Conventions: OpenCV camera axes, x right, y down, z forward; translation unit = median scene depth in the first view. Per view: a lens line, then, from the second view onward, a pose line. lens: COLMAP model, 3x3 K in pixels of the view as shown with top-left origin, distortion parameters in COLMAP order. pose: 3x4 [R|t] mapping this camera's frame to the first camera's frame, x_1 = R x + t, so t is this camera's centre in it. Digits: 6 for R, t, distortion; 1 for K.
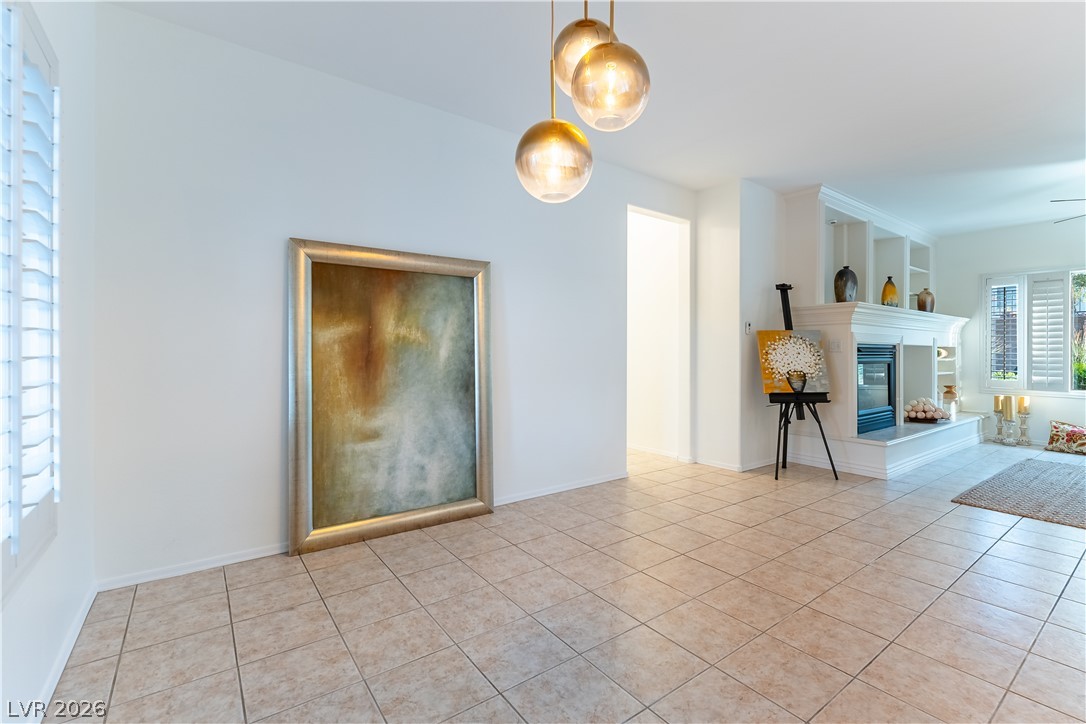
lens RADIAL K [[479.5, 0, 563.0], [0, 479.5, 352.7], [0, 0, 1]] dist [-0.000608, -0.000627]
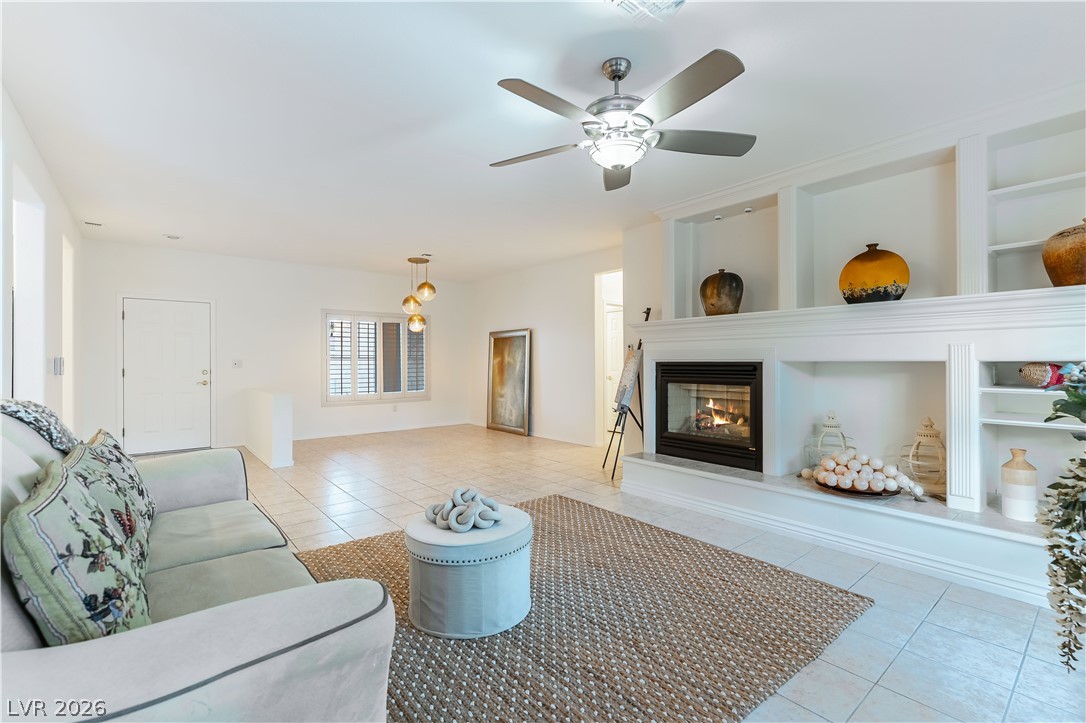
lens RADIAL K [[481.1, 0, 552.9], [0, 481.1, 359.5], [0, 0, 1]] dist [0.000100, -0.000045]
pose [[0.052618, -0.006464, -0.998594, 1.724970], [0.004200, 0.999972, -0.006252, -0.019295], [0.998606, -0.003865, 0.052644, 0.792046]]
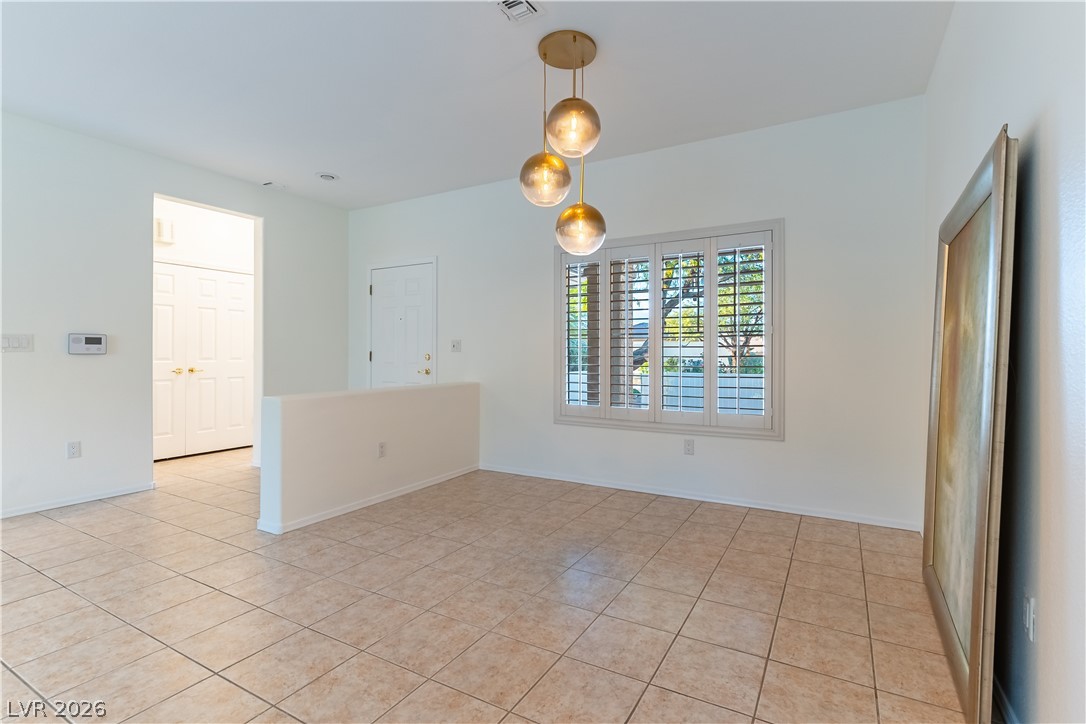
lens RADIAL K [[496.7, 0, 566.5], [0, 496.7, 357.1], [0, 0, 1]] dist [0.001649, 0.000329]
pose [[-0.912341, 0.000089, -0.409432, 0.267048], [-0.002866, 0.999974, 0.006604, -0.000418], [0.409422, 0.007199, -0.912317, 0.972809]]
